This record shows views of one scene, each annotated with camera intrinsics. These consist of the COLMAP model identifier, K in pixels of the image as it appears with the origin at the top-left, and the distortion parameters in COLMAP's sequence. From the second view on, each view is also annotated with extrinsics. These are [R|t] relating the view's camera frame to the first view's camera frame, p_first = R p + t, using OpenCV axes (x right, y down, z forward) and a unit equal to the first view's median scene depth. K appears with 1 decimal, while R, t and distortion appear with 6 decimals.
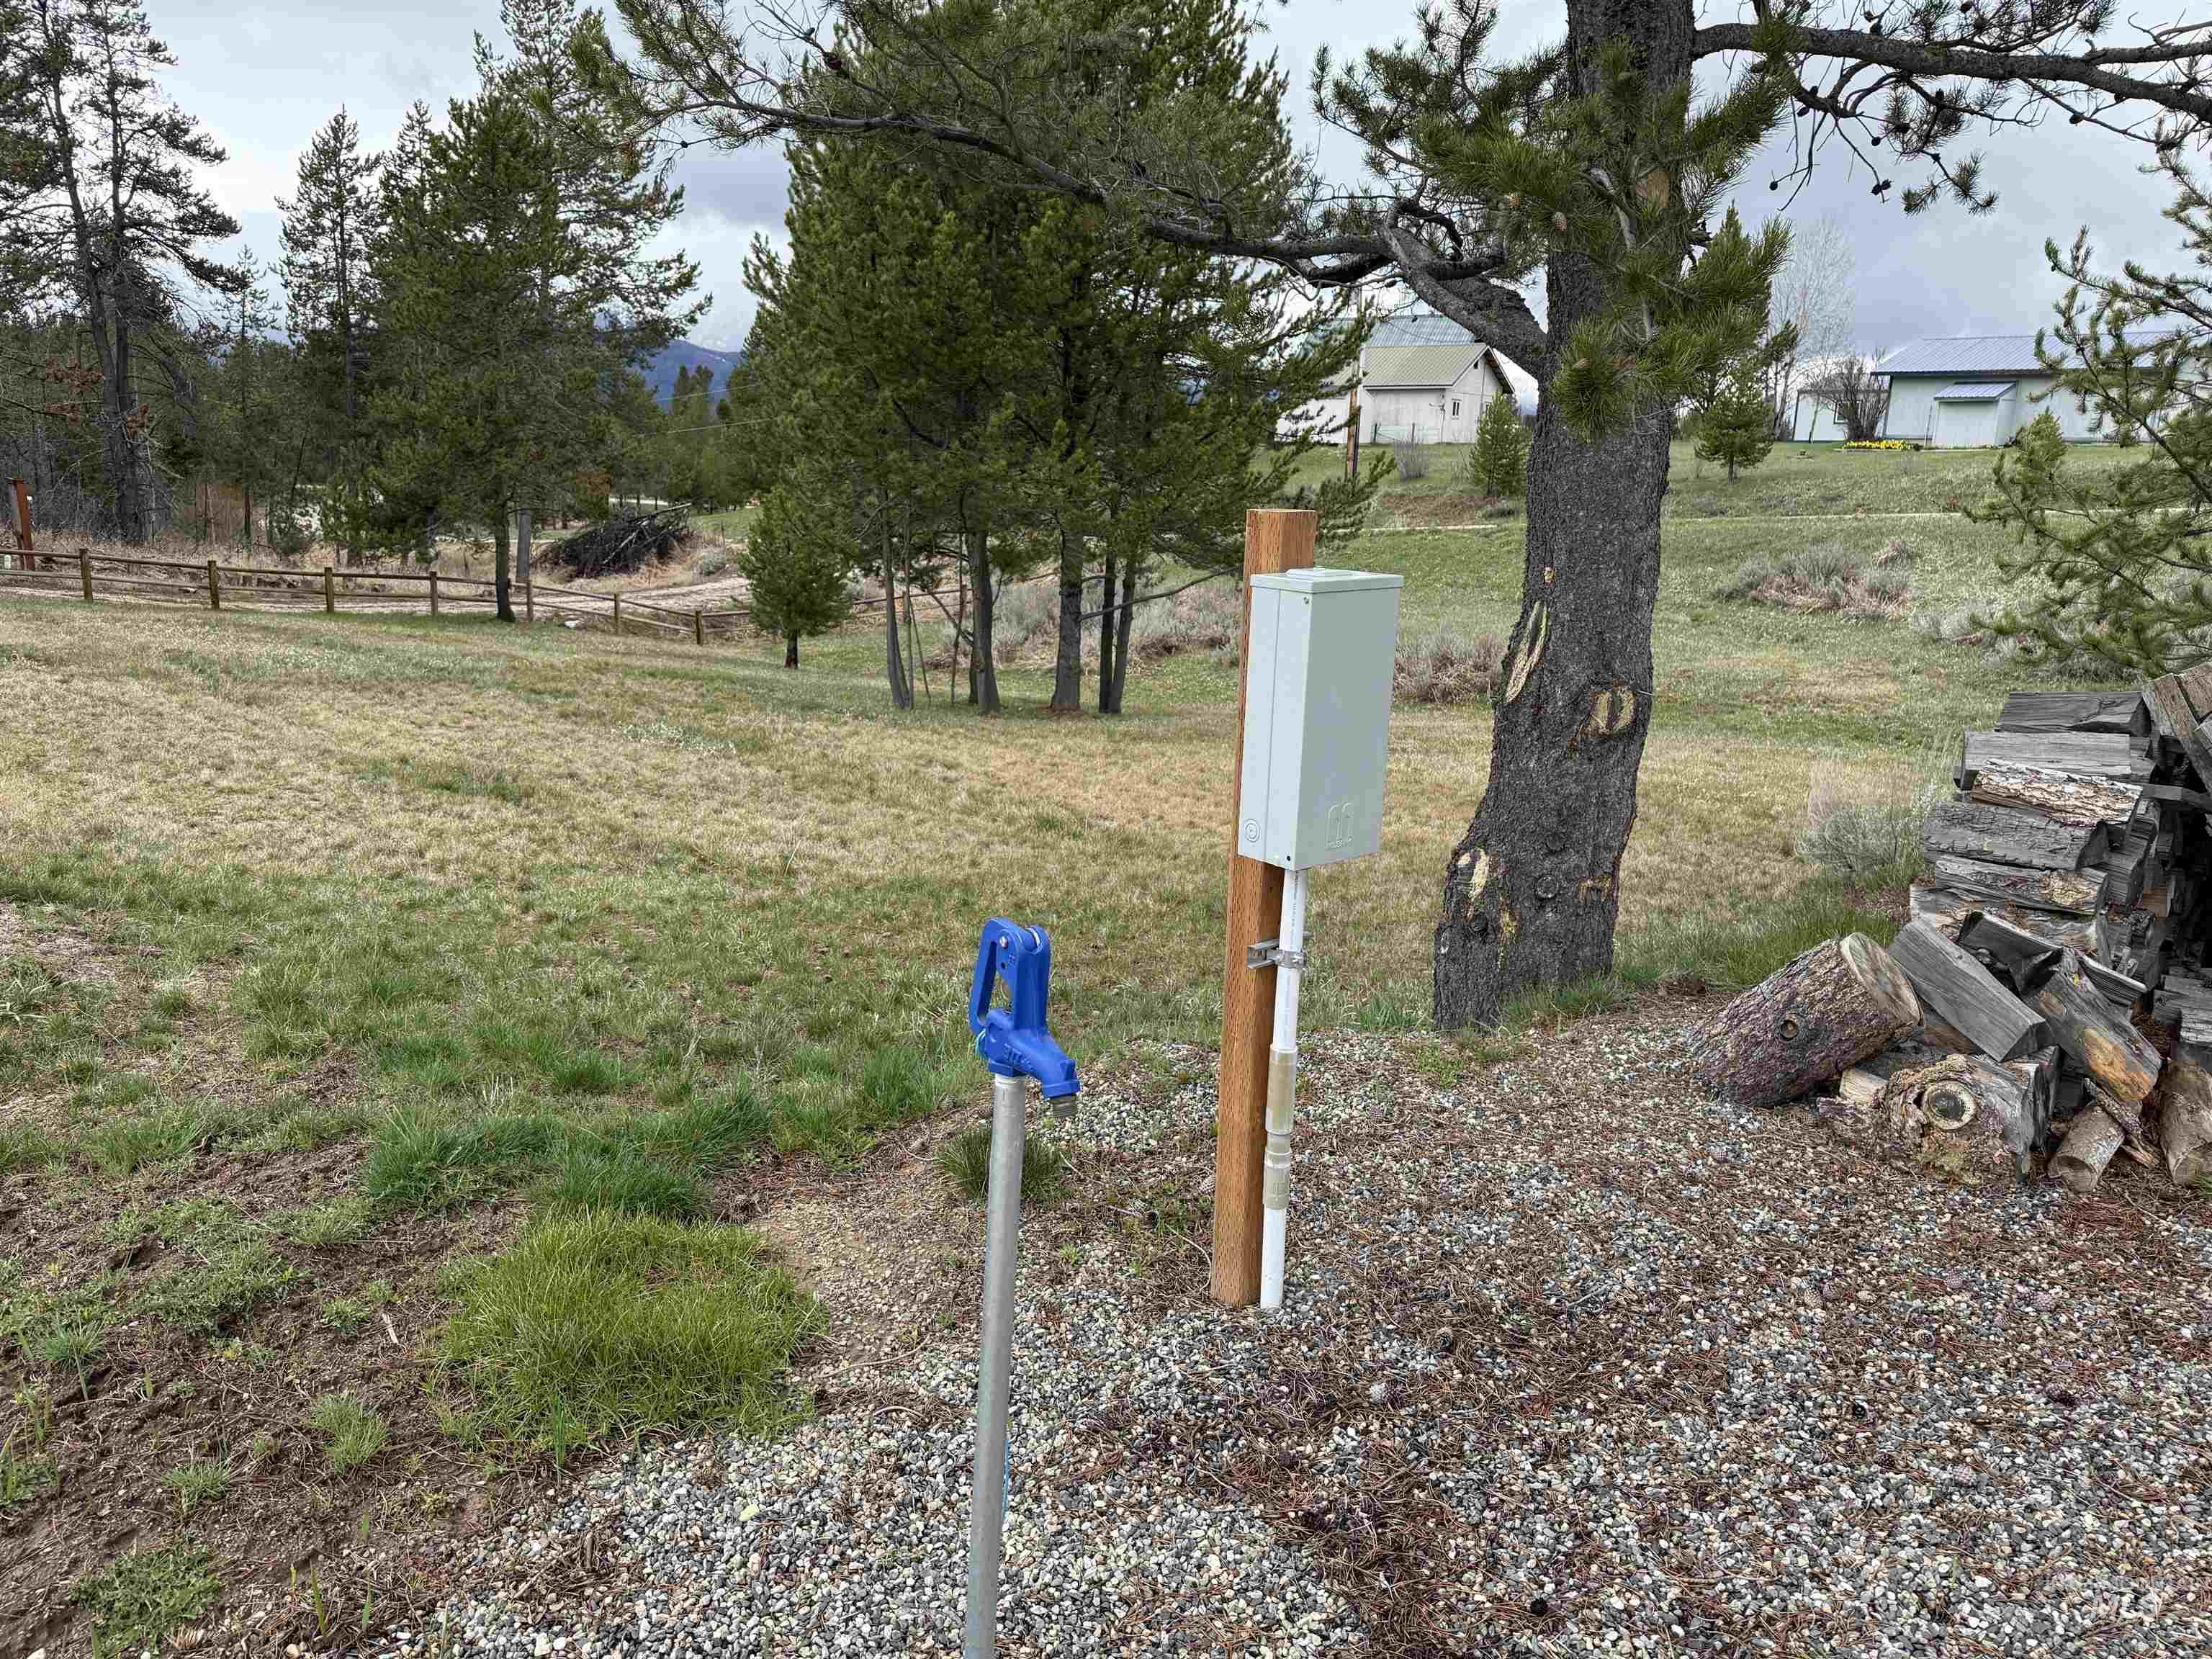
lens RADIAL K [[1510.2, 0, 1106.0], [0, 1510.2, 829.5], [0, 0, 1]] dist [-0.016248, -0.006899]
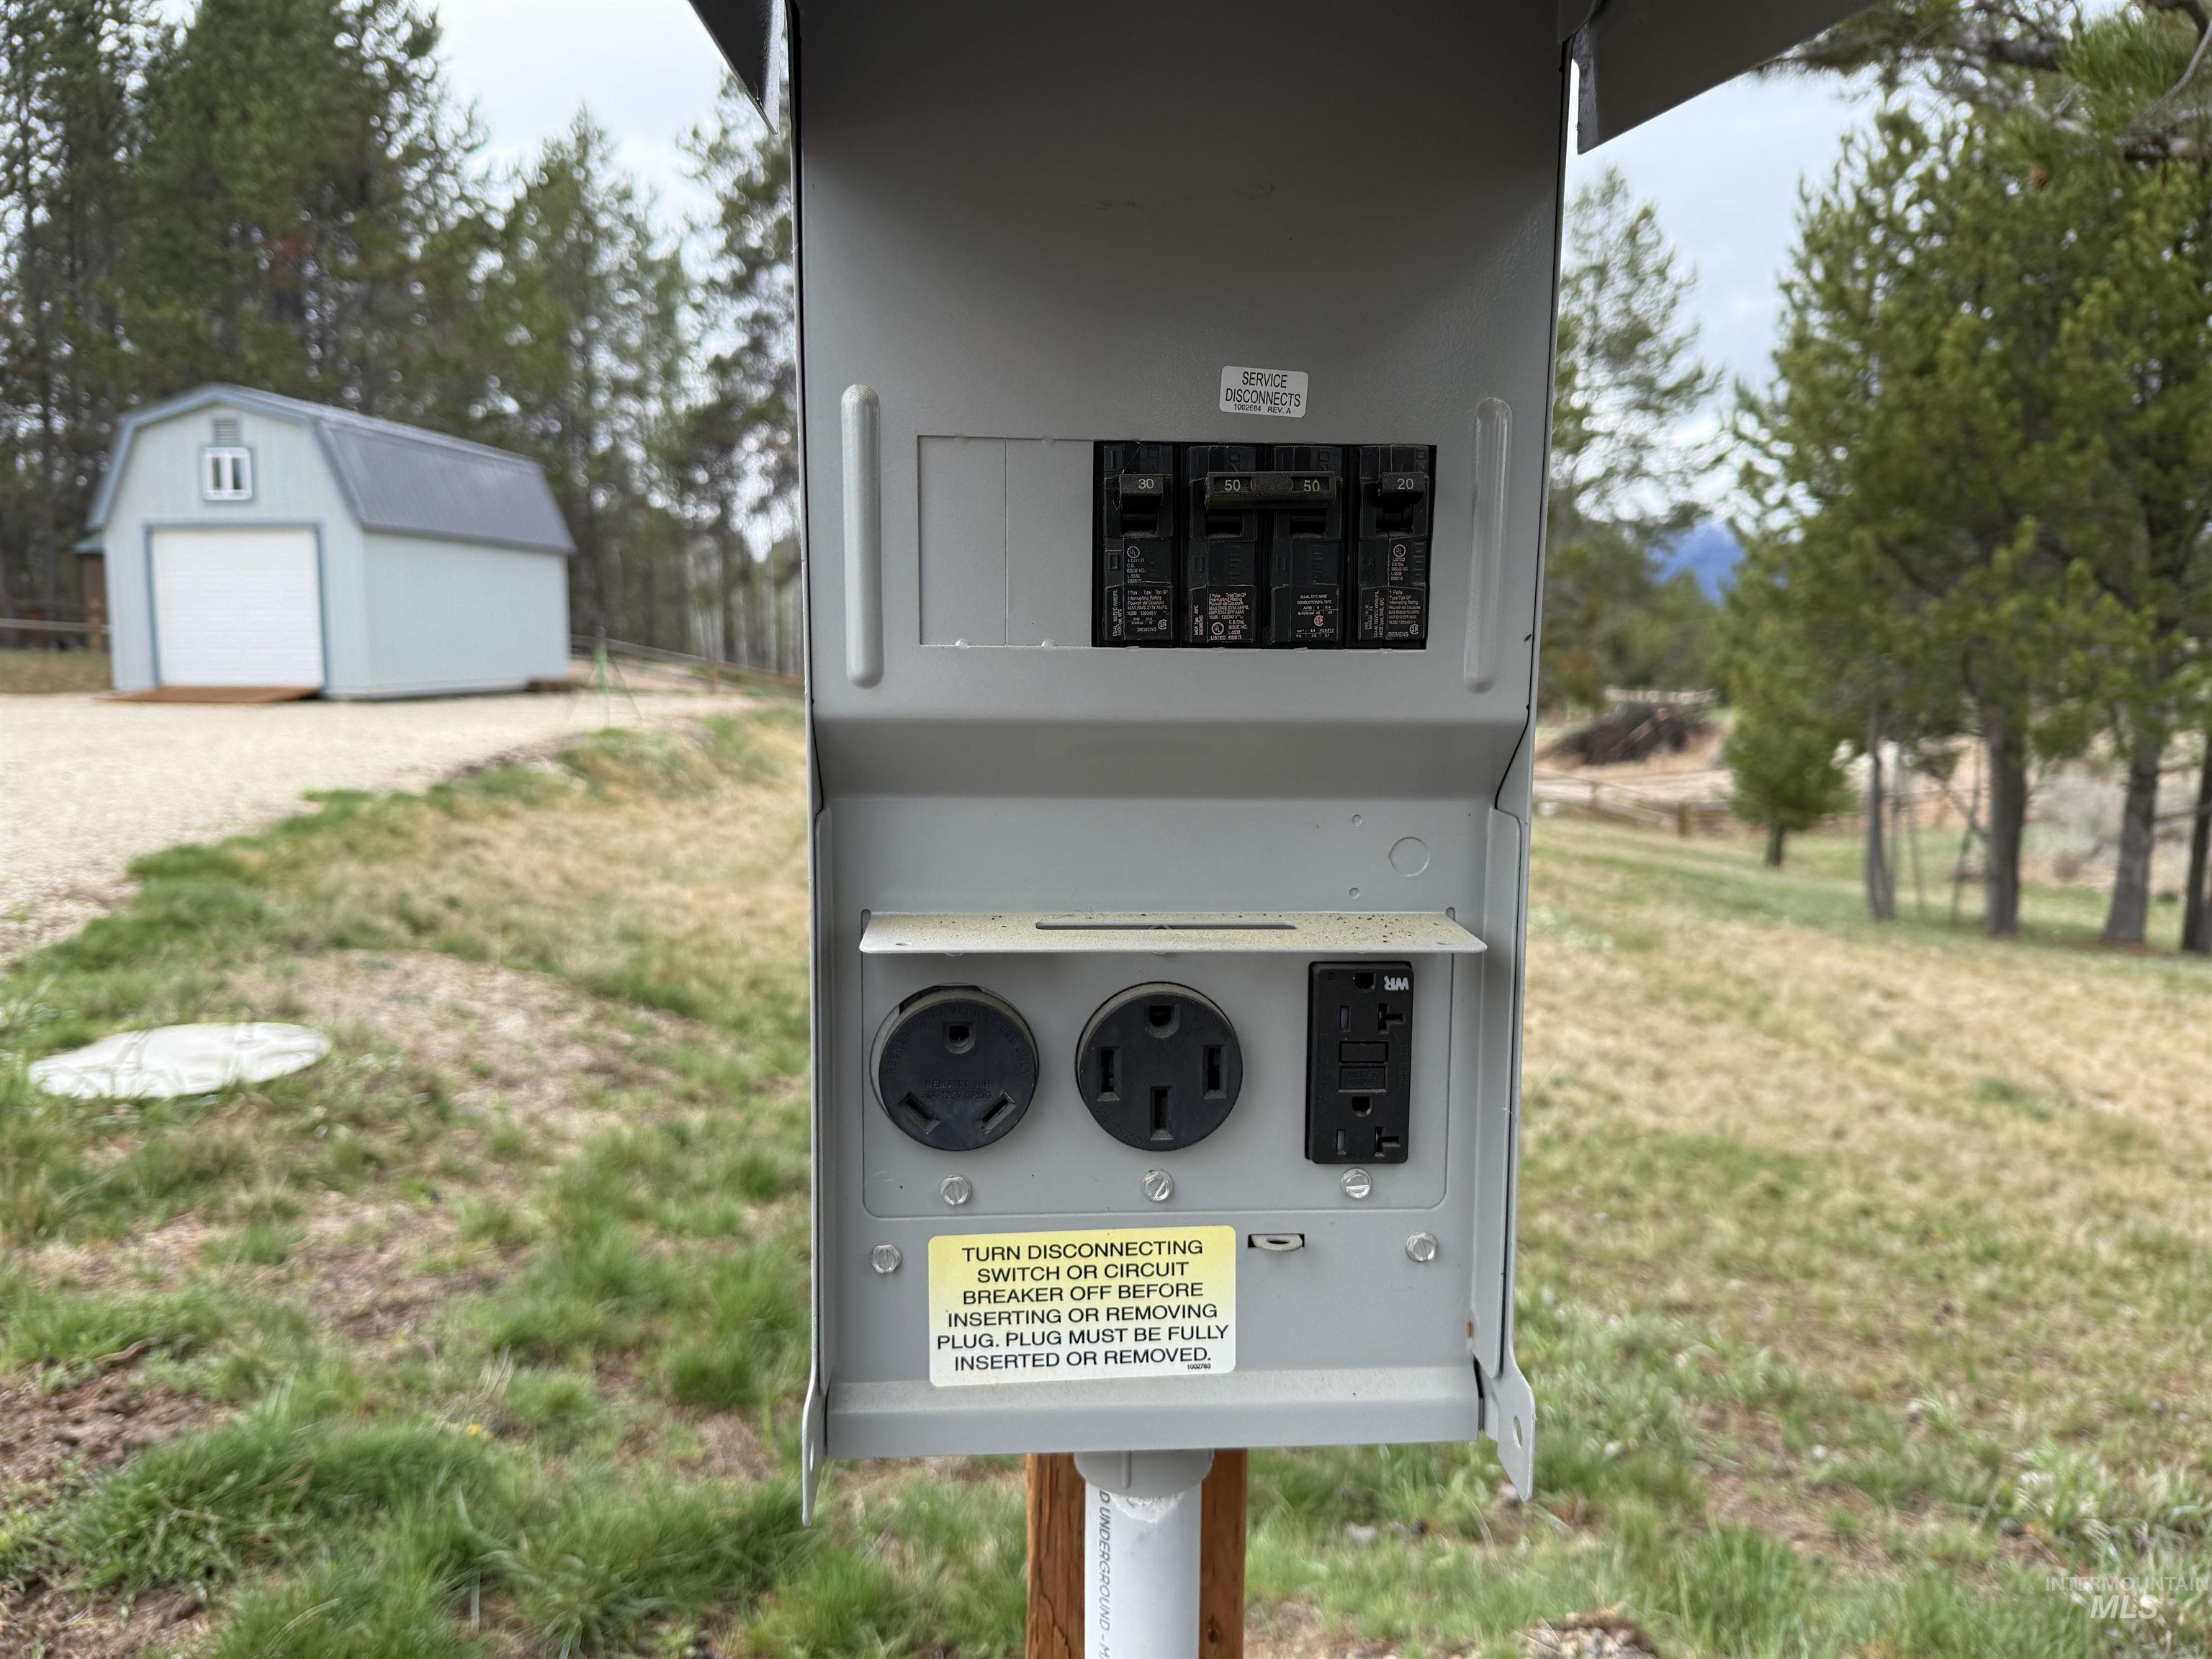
lens RADIAL K [[1510.2, 0, 1106.0], [0, 1510.2, 829.5], [0, 0, 1]] dist [-0.016248, -0.006899]
pose [[0.781139, 0.046854, -0.622596, 0.035539], [-0.129046, 0.987764, -0.087573, -0.005541], [0.610875, 0.148750, 0.777628, 0.118193]]
